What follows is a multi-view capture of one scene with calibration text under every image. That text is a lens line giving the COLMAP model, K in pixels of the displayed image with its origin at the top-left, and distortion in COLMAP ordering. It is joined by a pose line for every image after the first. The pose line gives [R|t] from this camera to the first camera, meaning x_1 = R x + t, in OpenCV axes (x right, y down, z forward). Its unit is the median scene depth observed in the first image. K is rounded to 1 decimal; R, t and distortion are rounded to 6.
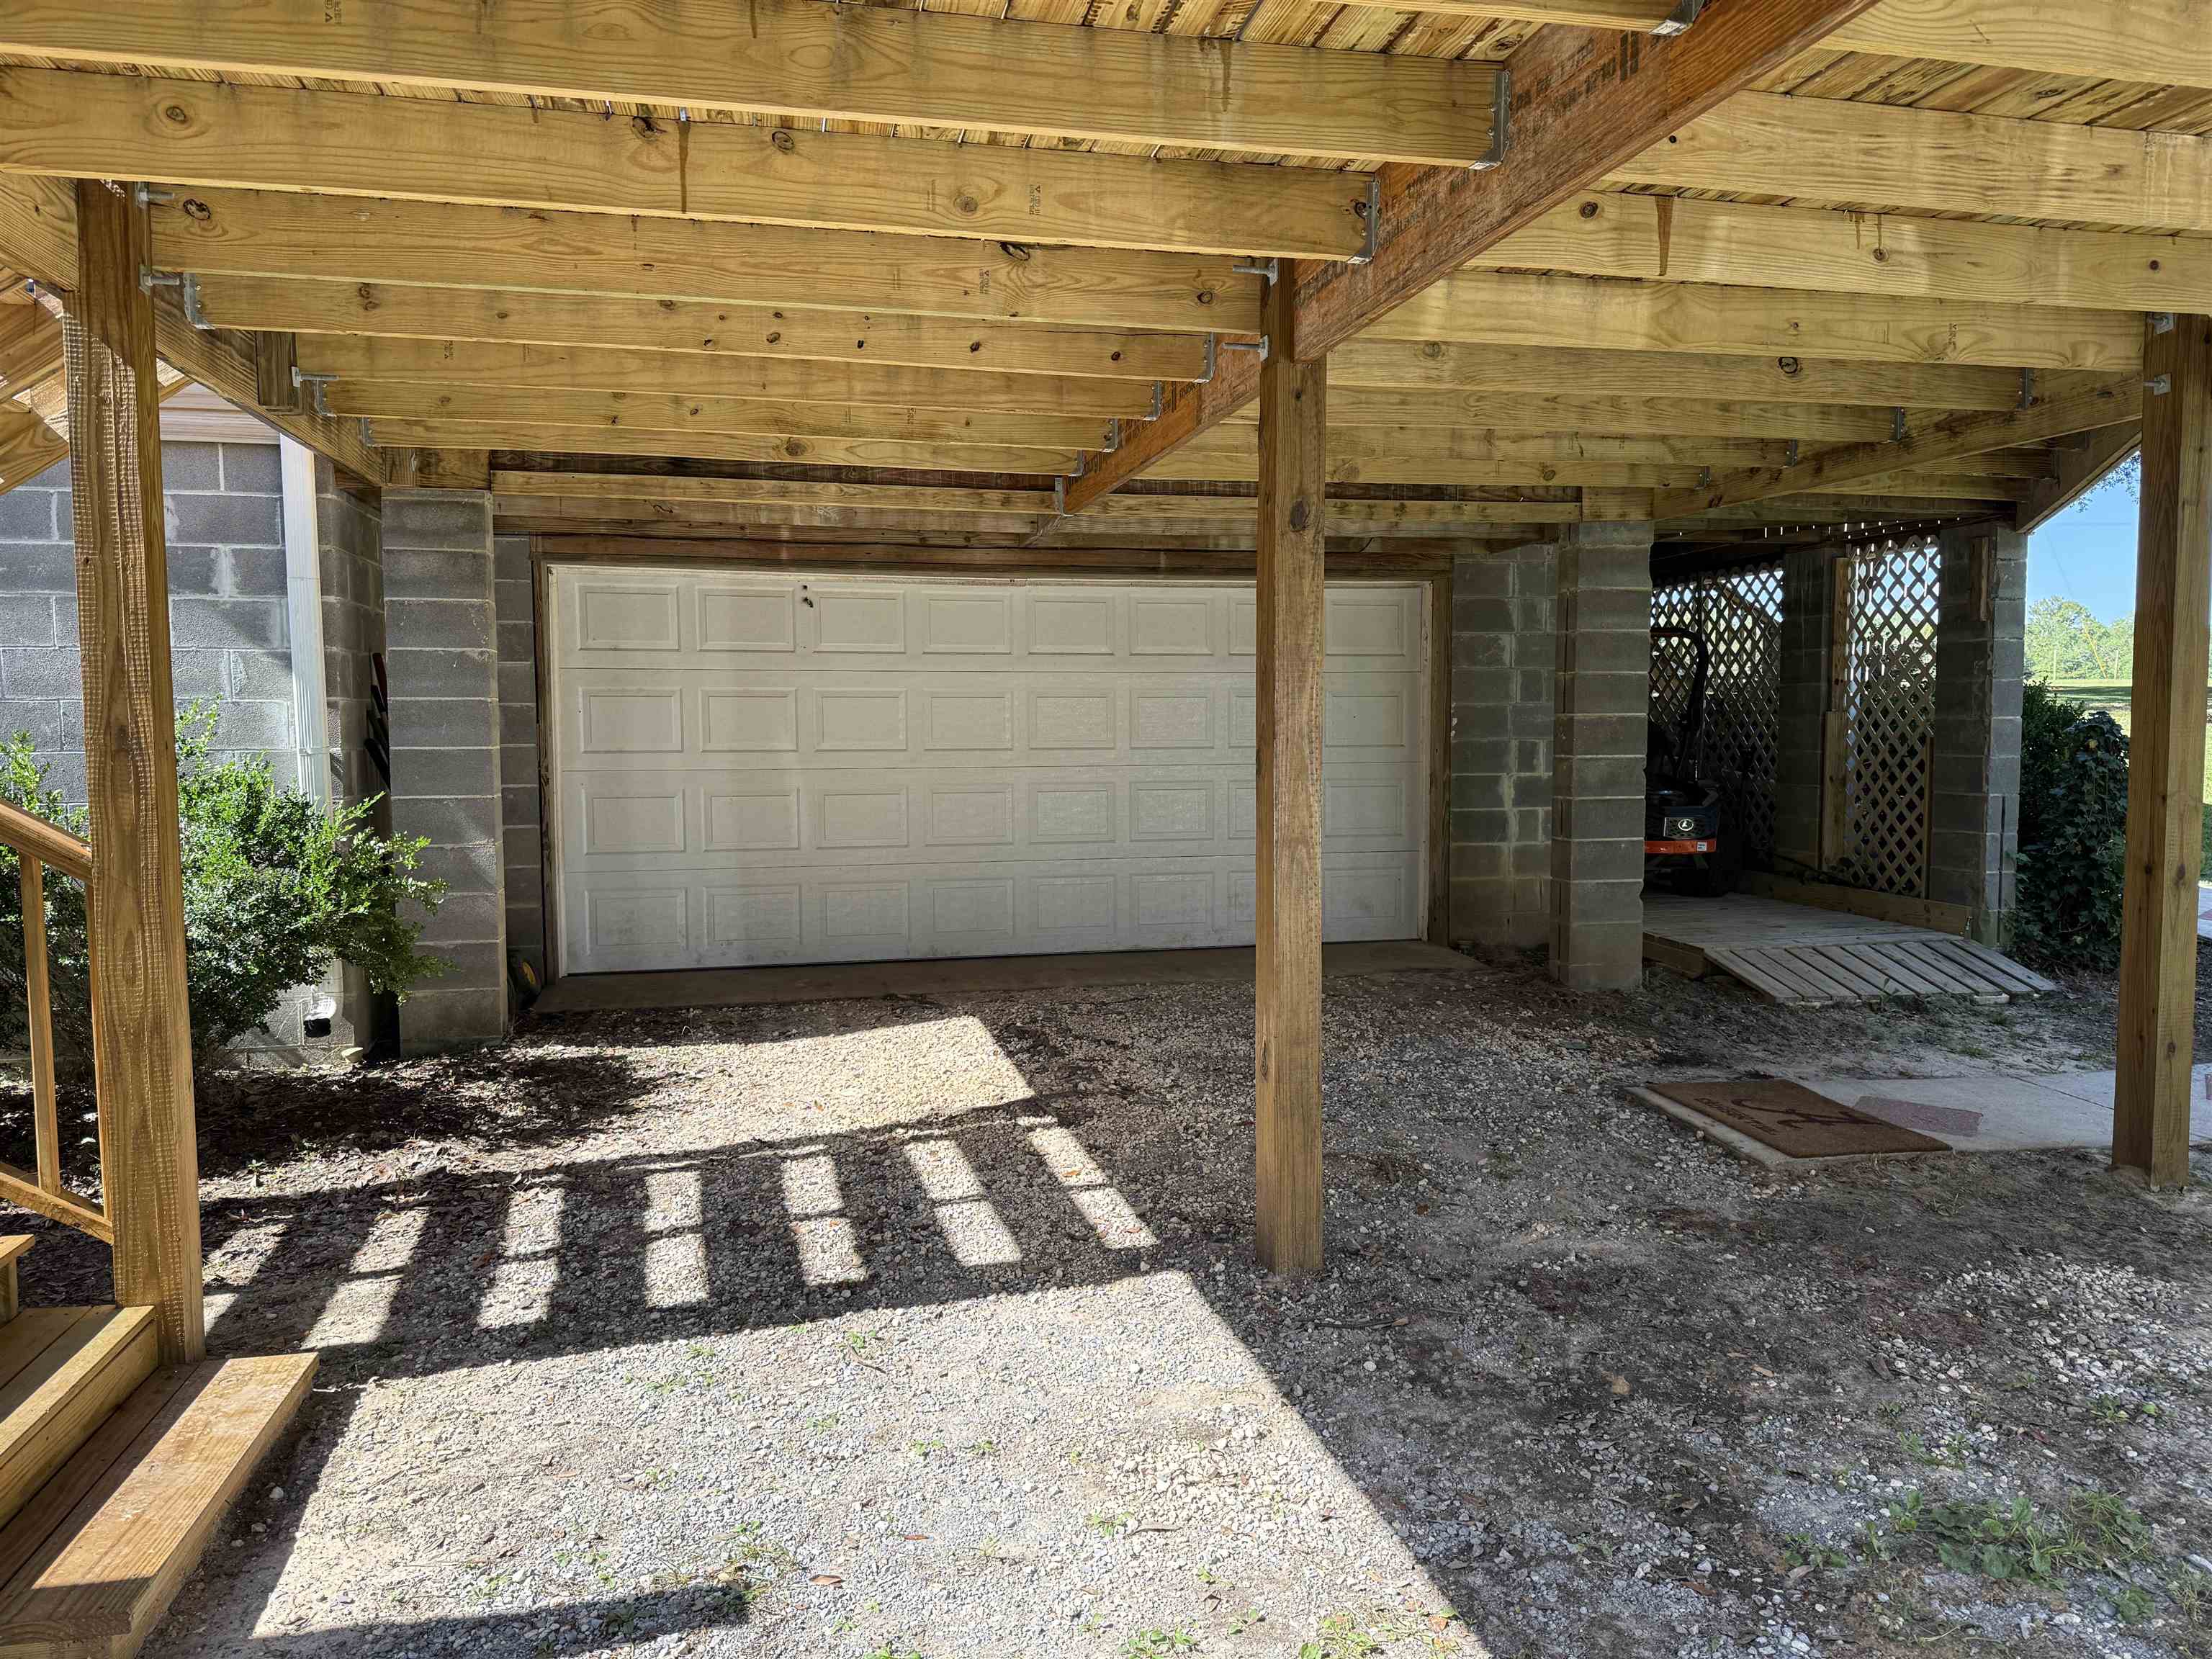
lens RADIAL K [[1535.2, 0, 1106.0], [0, 1535.2, 829.5], [0, 0, 1]] dist [0.119959, -0.230411]
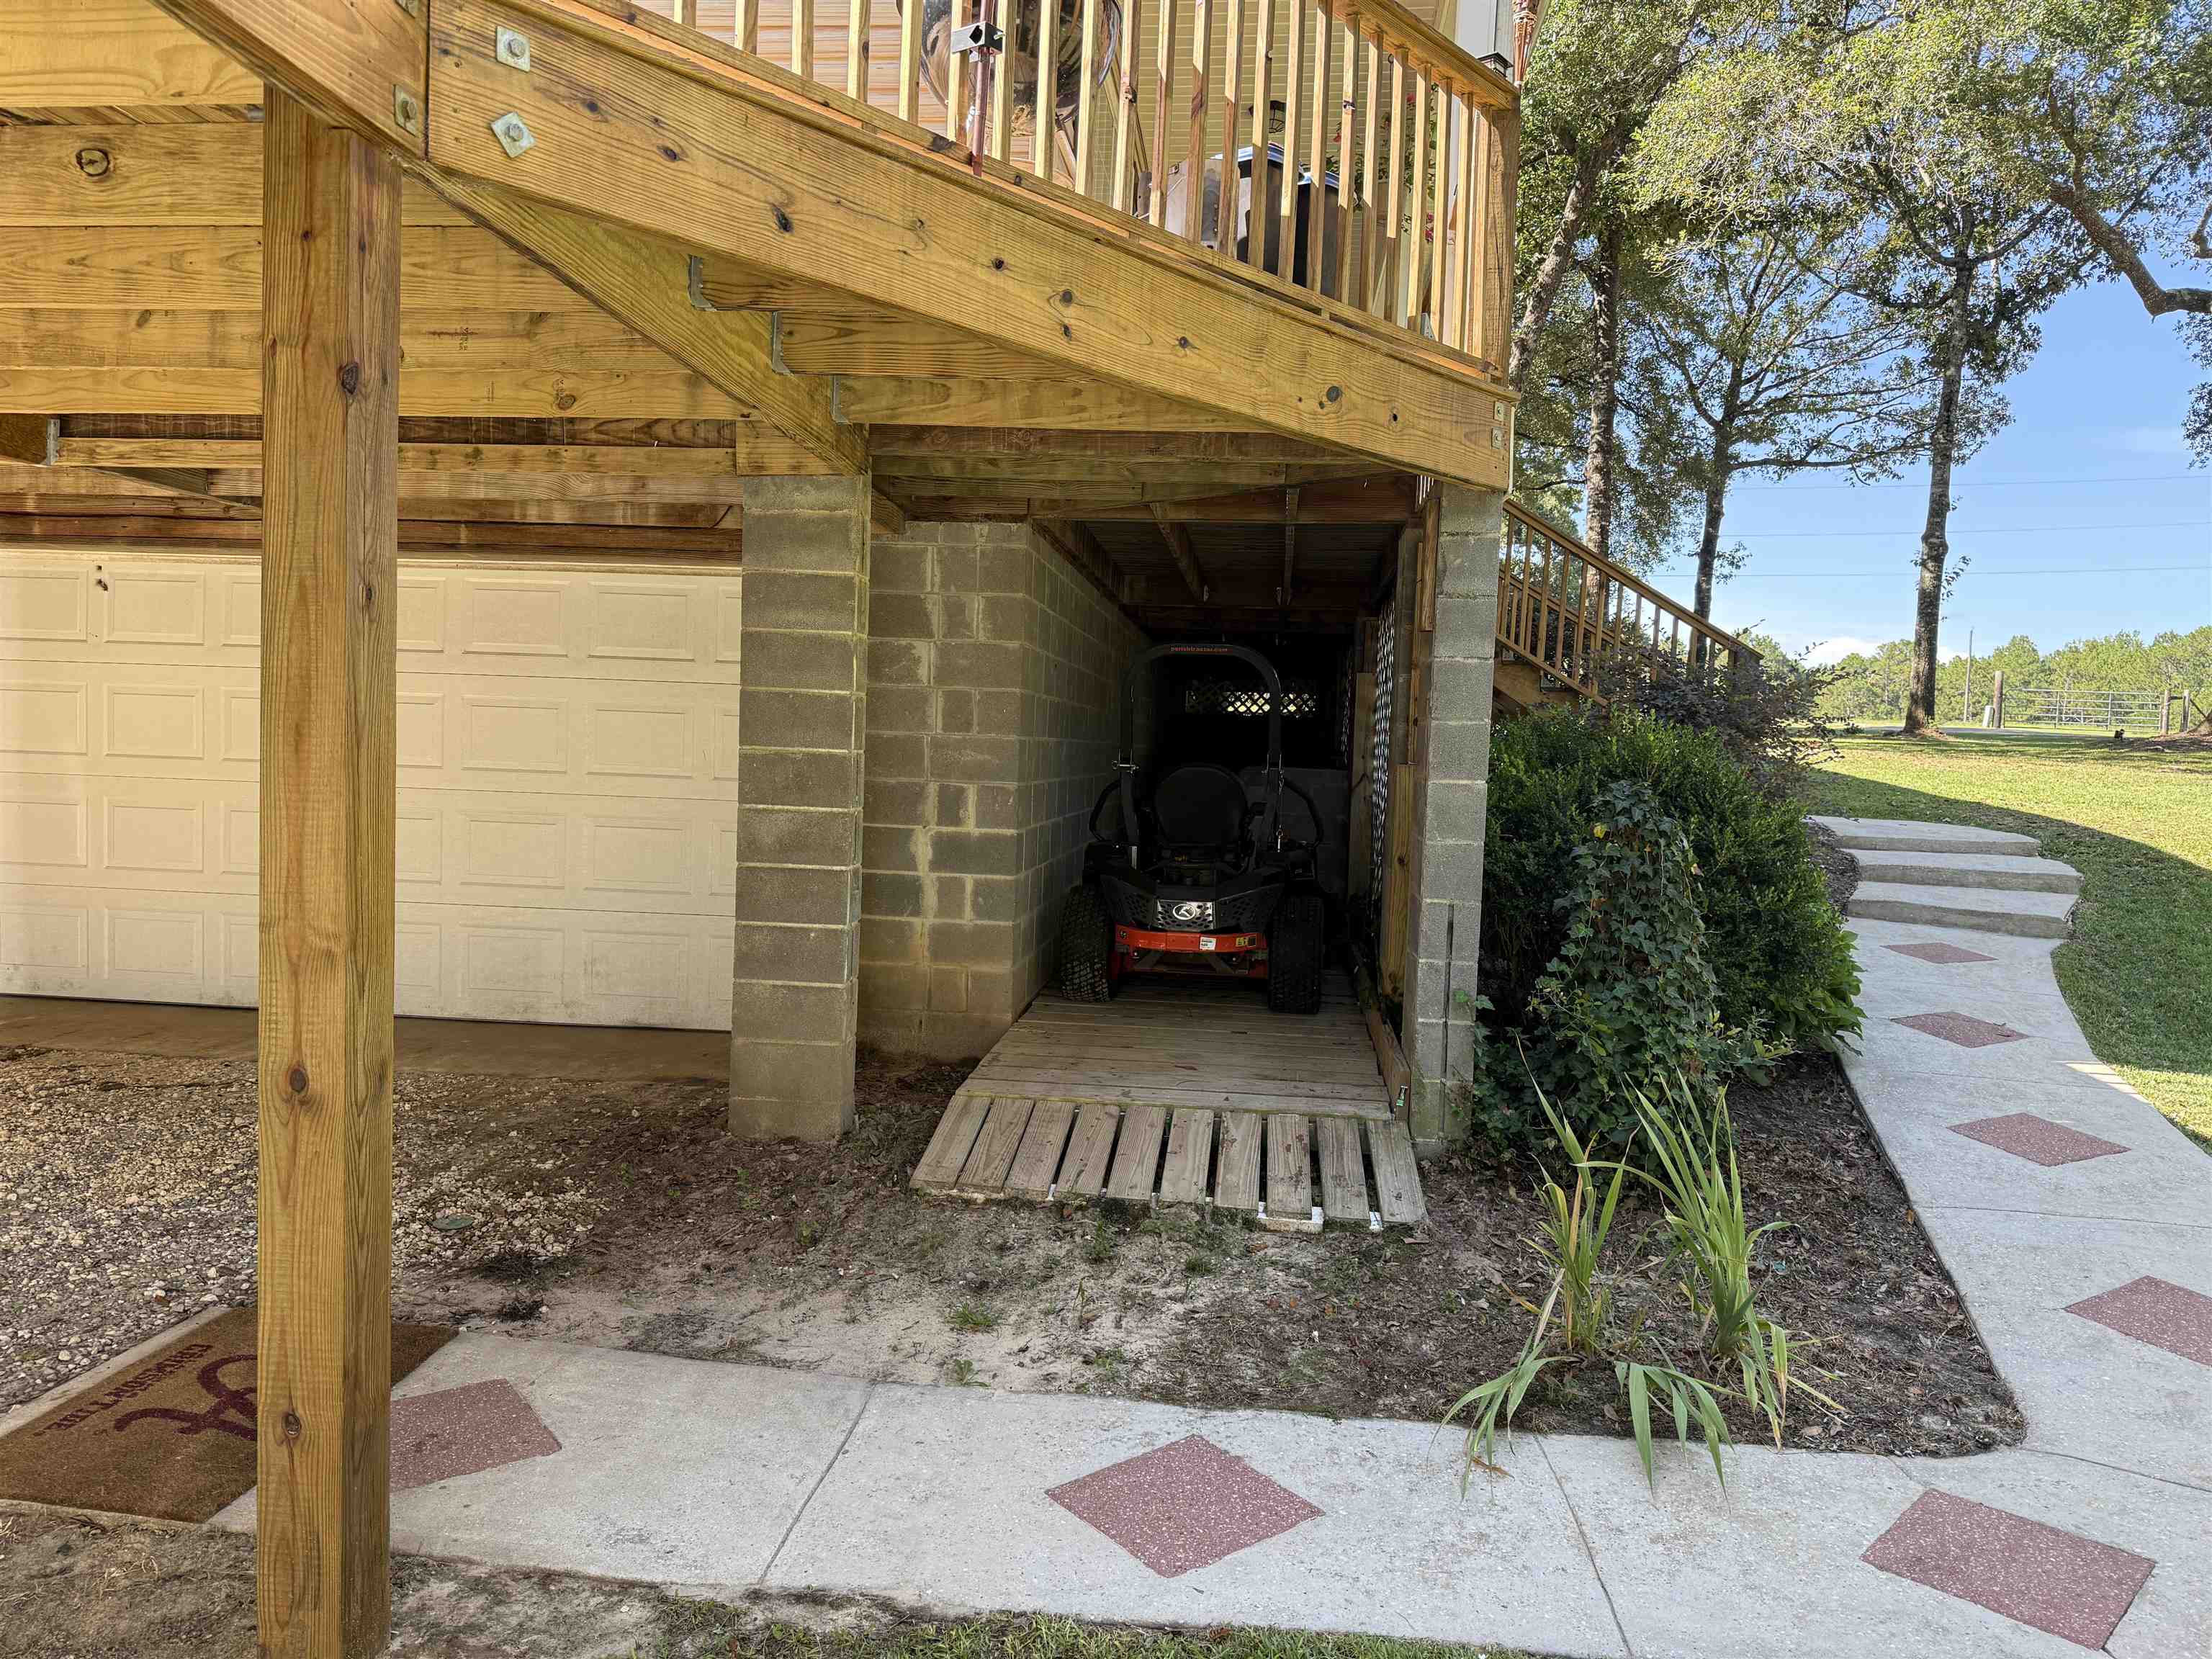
lens RADIAL K [[1535.2, 0, 1106.0], [0, 1535.2, 829.5], [0, 0, 1]] dist [0.119959, -0.230411]
pose [[0.951917, 0.056604, -0.301083, 0.608772], [-0.061721, 0.998065, -0.007502, -0.037128], [0.300076, 0.025724, 0.953568, 0.335691]]
